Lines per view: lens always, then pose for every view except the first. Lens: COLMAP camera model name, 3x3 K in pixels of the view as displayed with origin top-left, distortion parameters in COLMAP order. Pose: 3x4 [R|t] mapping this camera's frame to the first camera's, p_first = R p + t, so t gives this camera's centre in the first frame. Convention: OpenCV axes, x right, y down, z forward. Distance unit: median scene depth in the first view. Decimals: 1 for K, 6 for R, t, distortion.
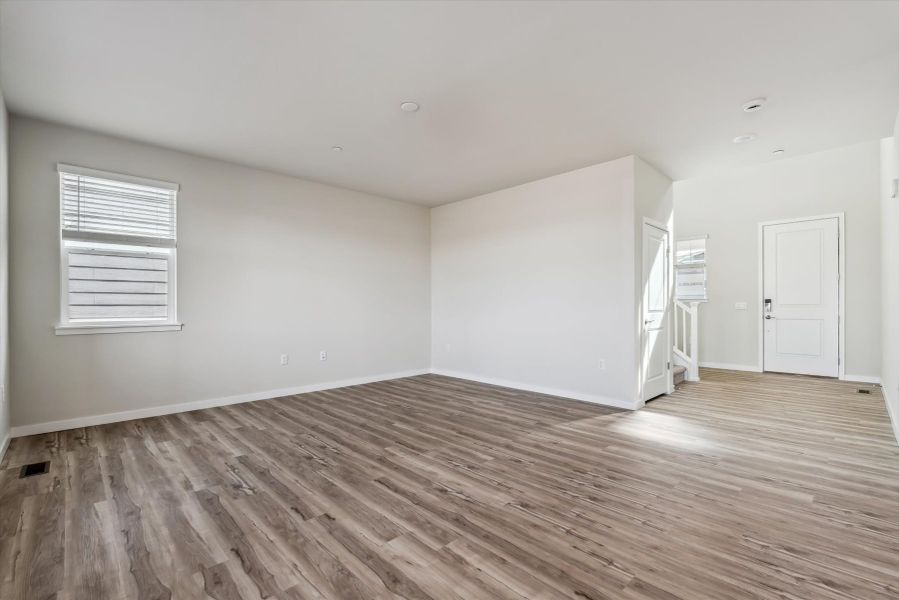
lens RADIAL K [[402.8, 0, 448.5], [0, 402.8, 293.7], [0, 0, 1]] dist [-0.009404, -0.000933]
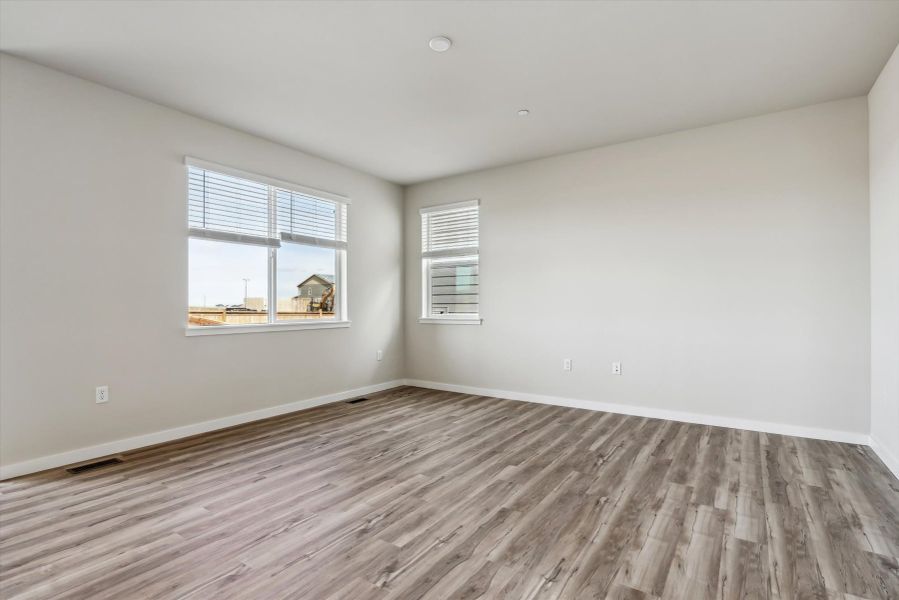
lens RADIAL K [[436.6, 0, 454.8], [0, 436.6, 302.8], [0, 0, 1]] dist [-0.013977, 0.001237]
pose [[0.211802, 0.001540, -0.977311, 0.704143], [0.030149, 0.999513, 0.008109, 0.016602], [0.976847, -0.031183, 0.211653, 0.830832]]
